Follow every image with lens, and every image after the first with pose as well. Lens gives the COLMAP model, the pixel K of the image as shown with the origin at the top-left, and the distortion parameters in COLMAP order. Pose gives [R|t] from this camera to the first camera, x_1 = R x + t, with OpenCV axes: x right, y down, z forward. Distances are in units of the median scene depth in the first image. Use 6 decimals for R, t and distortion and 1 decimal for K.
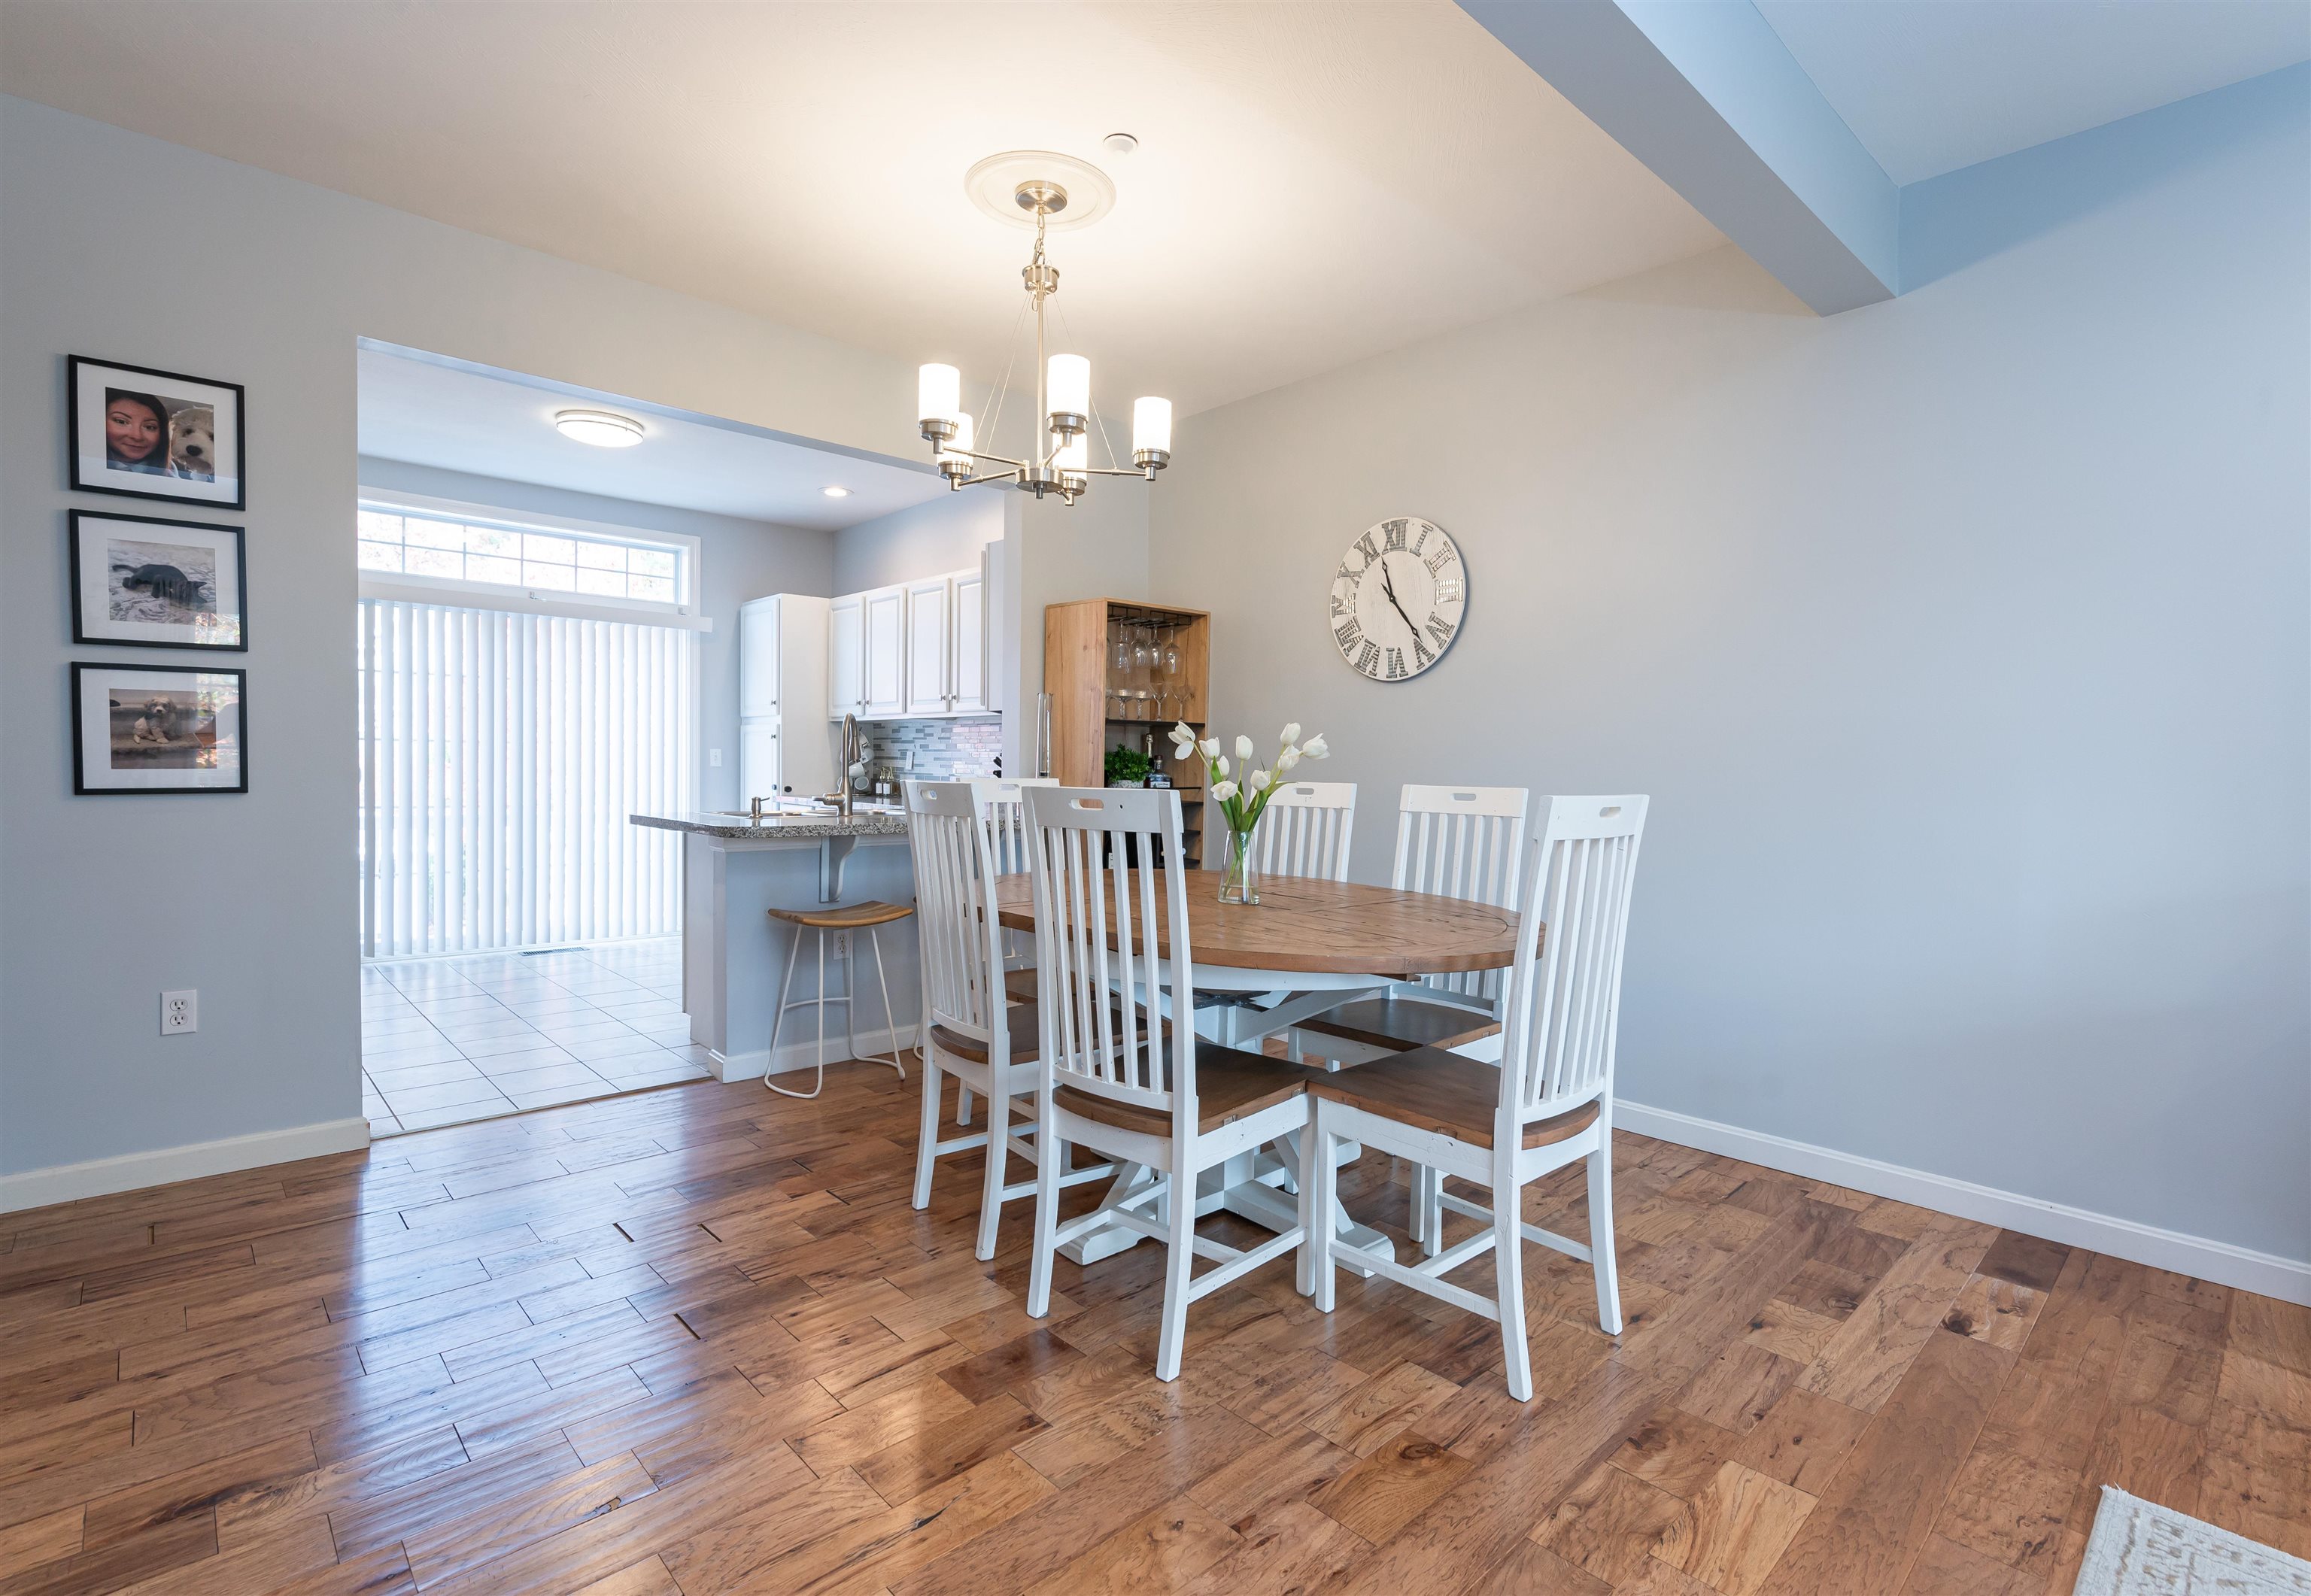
lens RADIAL K [[1089.0, 0, 1156.0], [0, 1089.0, 788.3], [0, 0, 1]] dist [-0.005056, 0.000800]
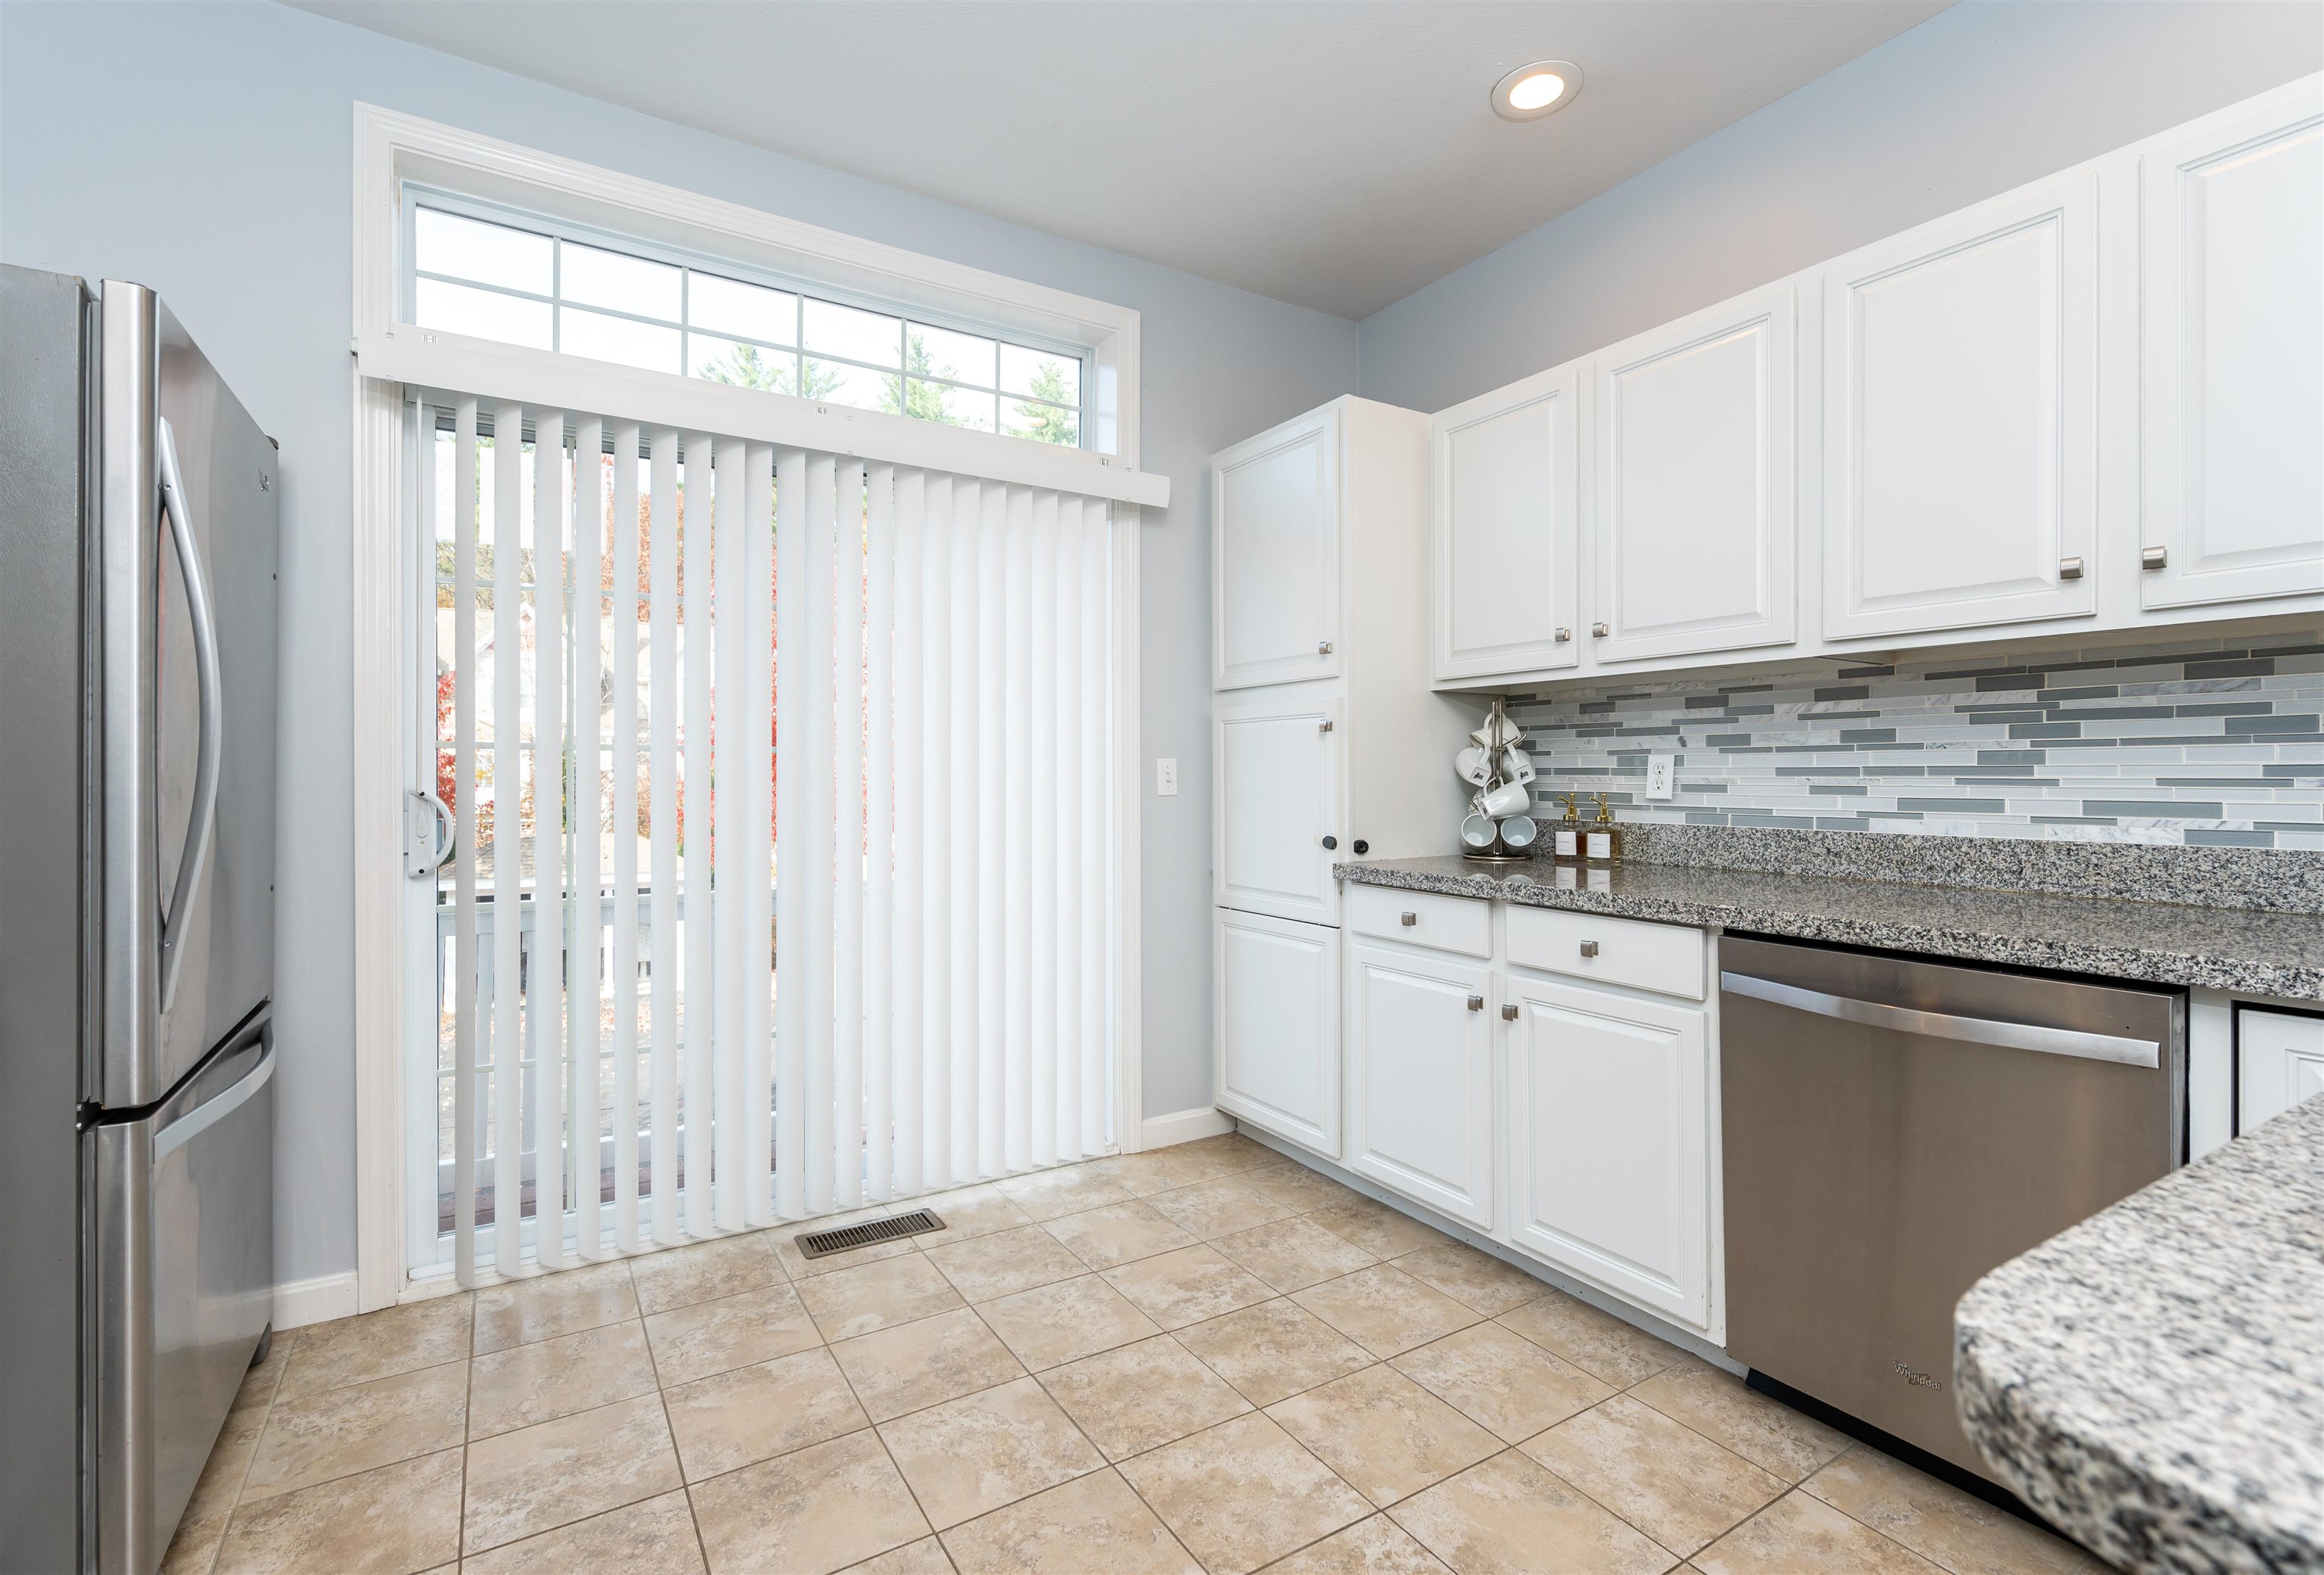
lens RADIAL K [[1036.2, 0, 1096.5], [0, 1036.2, 777.8], [0, 0, 1]] dist [-0.017729, 0.000235]
pose [[0.974180, -0.014005, -0.225337, -0.559865], [0.008840, 0.999675, -0.023914, -0.028675], [0.225598, 0.021304, 0.973987, 0.929687]]
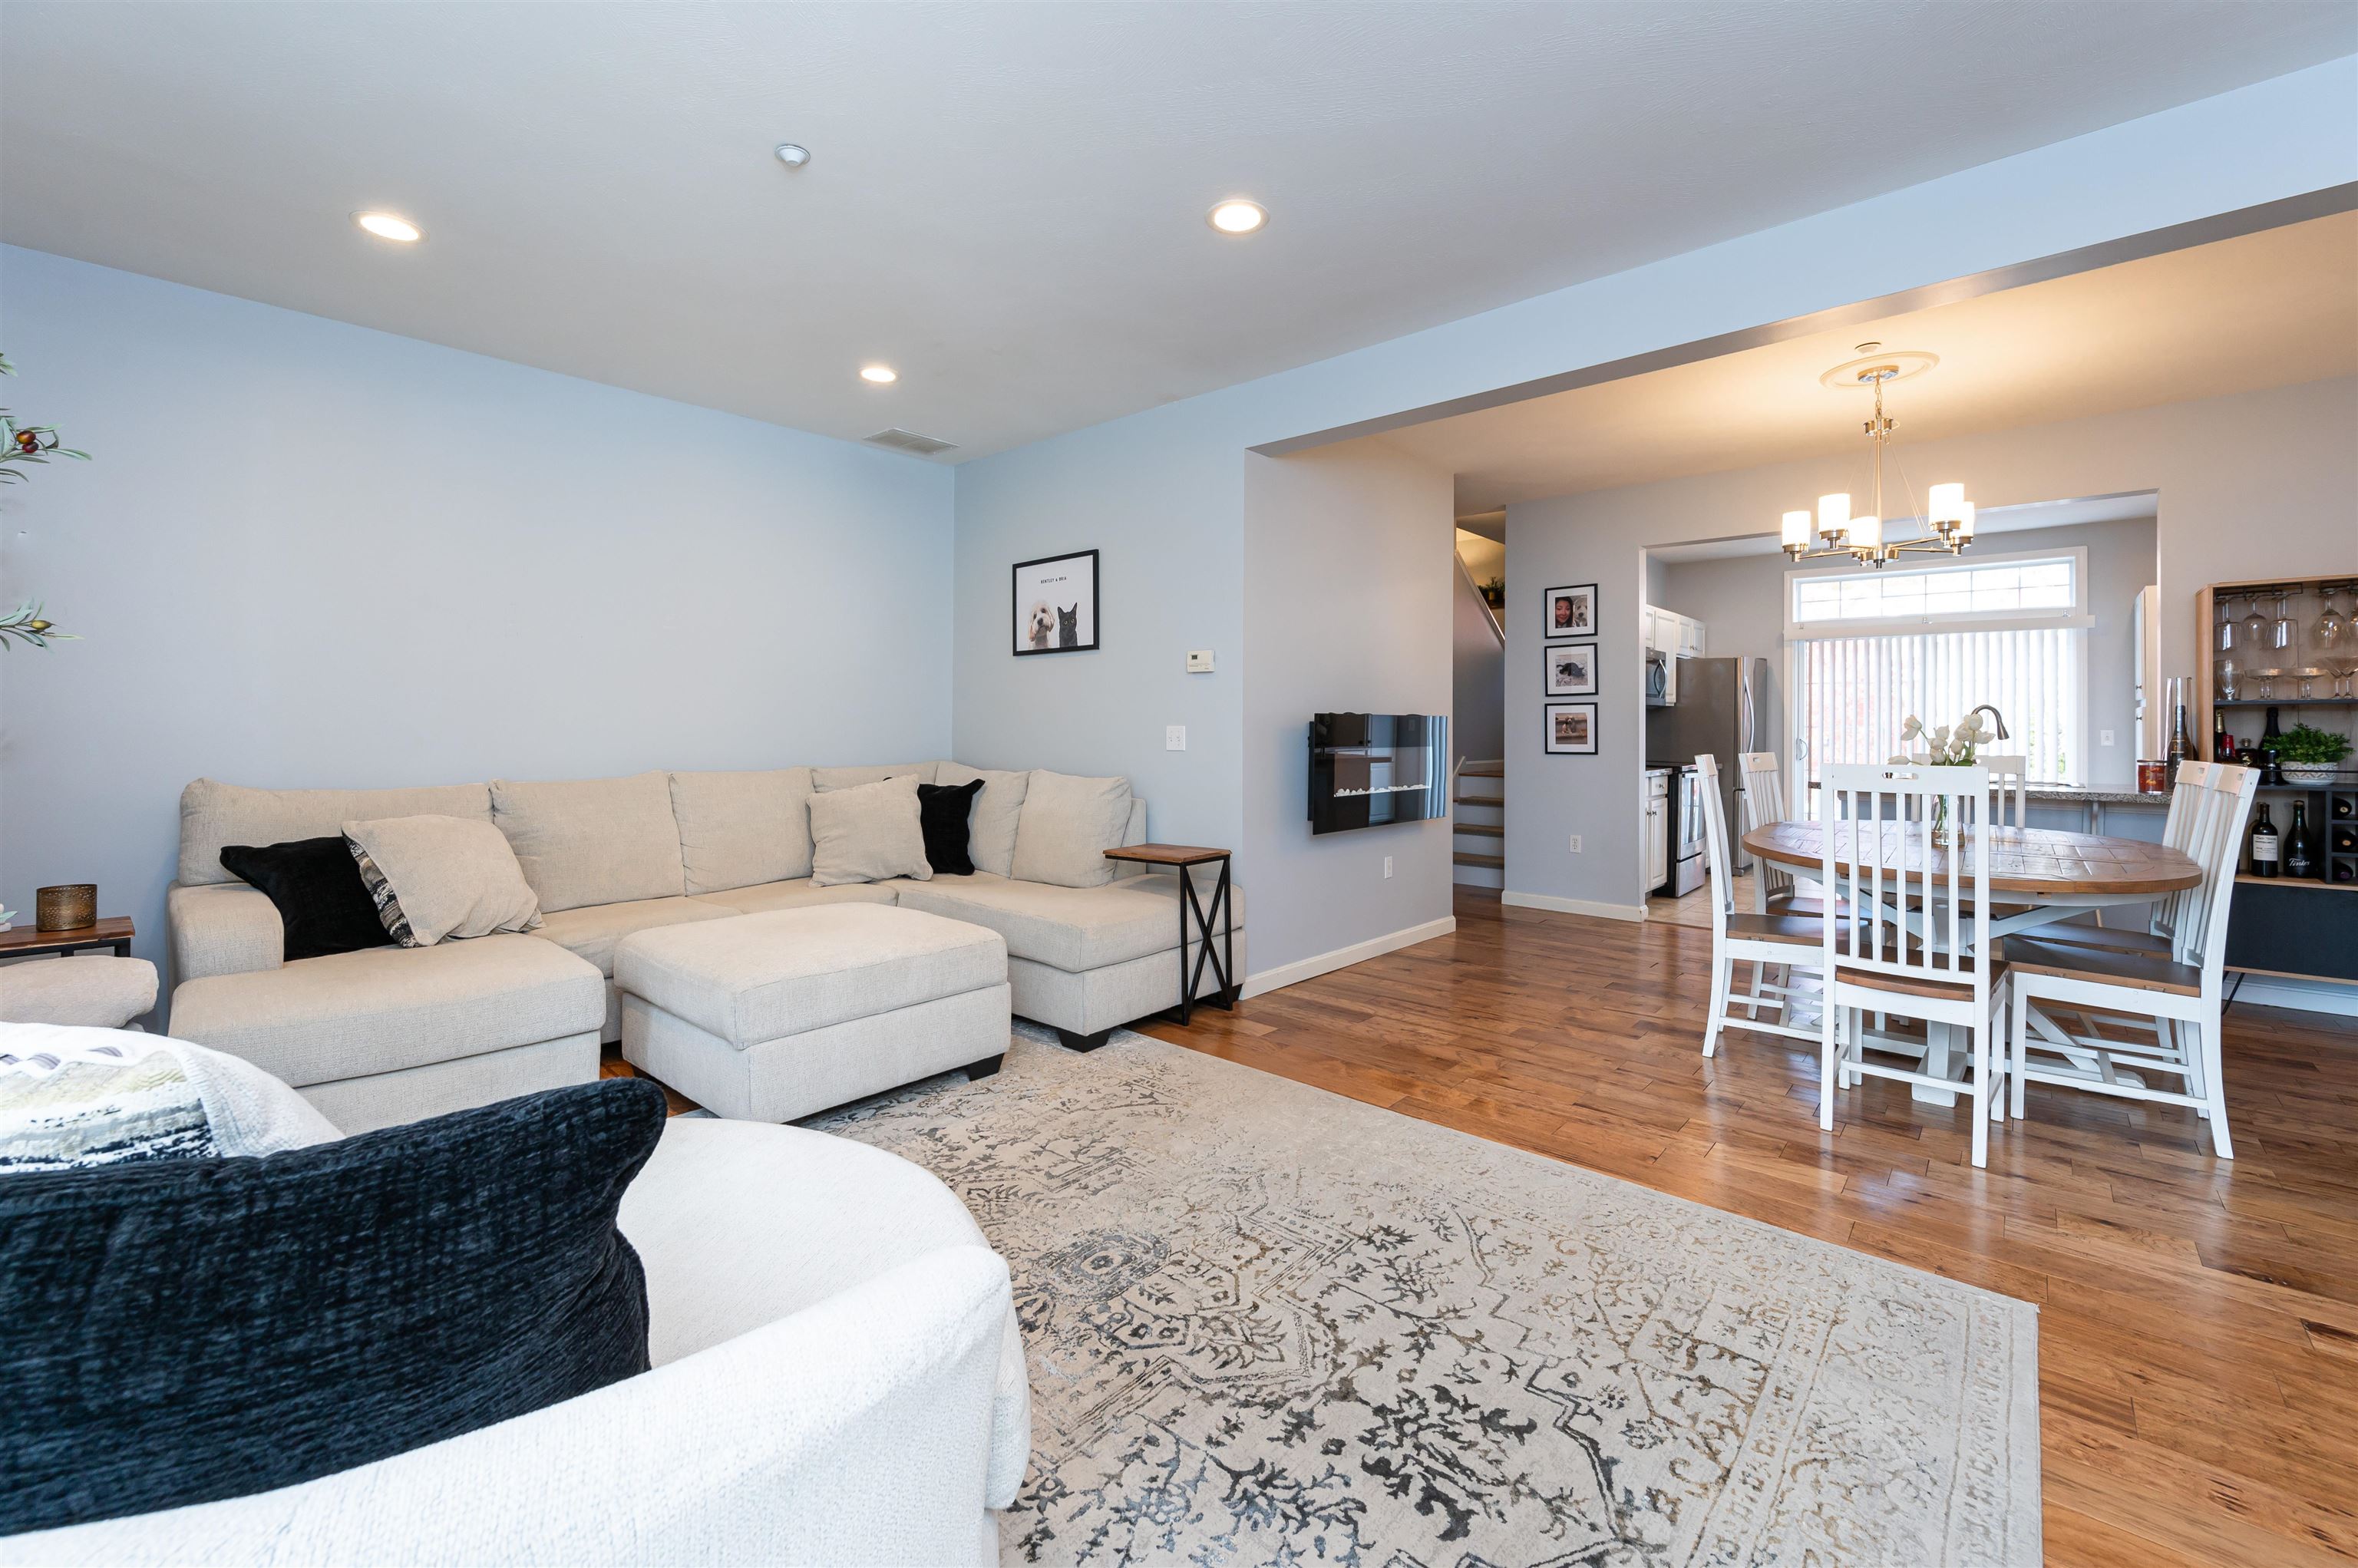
lens RADIAL K [[967.3, 0, 1207.2], [0, 967.3, 725.8], [0, 0, 1]] dist [-0.004491, -0.000358]
pose [[0.111389, -0.014207, -0.993675, 0.804632], [-0.024665, 0.999550, -0.017056, -0.000974], [0.993471, 0.026409, 0.110988, -0.053126]]
